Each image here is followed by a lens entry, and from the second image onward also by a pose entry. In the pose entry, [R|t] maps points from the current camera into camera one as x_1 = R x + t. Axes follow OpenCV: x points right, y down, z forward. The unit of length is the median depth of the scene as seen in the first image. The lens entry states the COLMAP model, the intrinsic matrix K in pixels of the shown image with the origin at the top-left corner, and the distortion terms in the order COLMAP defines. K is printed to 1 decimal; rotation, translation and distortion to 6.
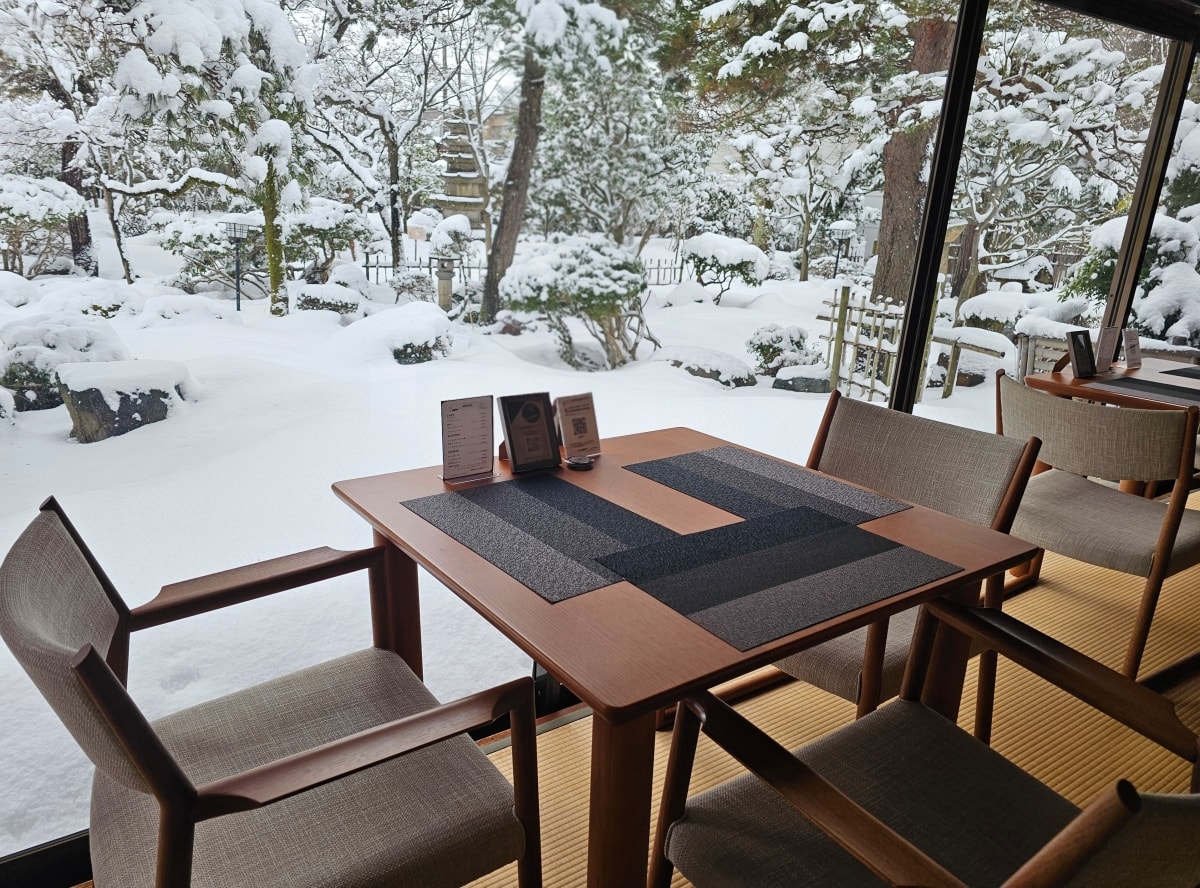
lens RADIAL K [[946.3, 0, 626.2], [0, 946.3, 479.0], [0, 0, 1]] dist [0.072222, -0.080172]
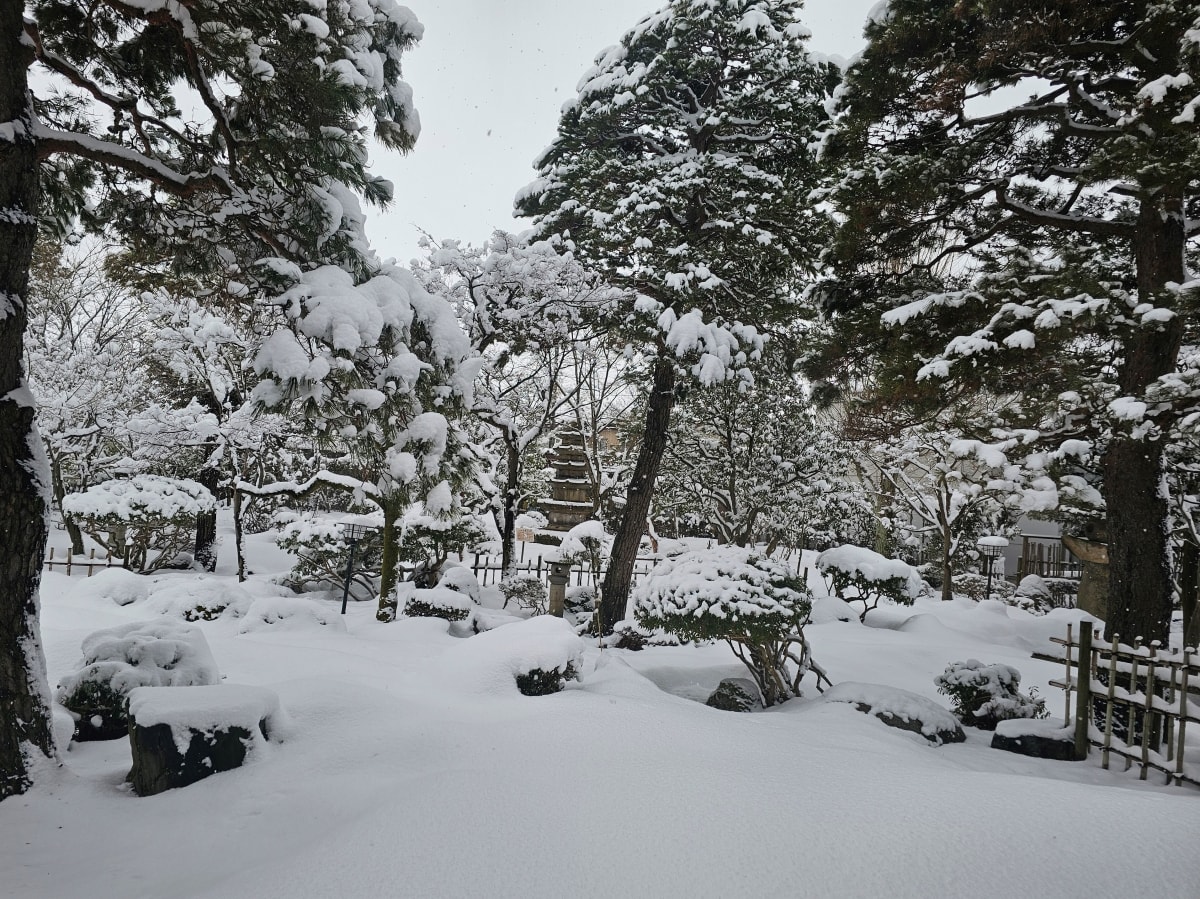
lens RADIAL K [[803.2, 0, 562.4], [0, 803.2, 454.5], [0, 0, 1]] dist [0.075631, -0.073423]
pose [[0.993776, 0.014603, -0.110433, -0.103292], [-0.051247, 0.940162, -0.336851, -0.064877], [0.098906, 0.340414, 0.935059, 0.218175]]
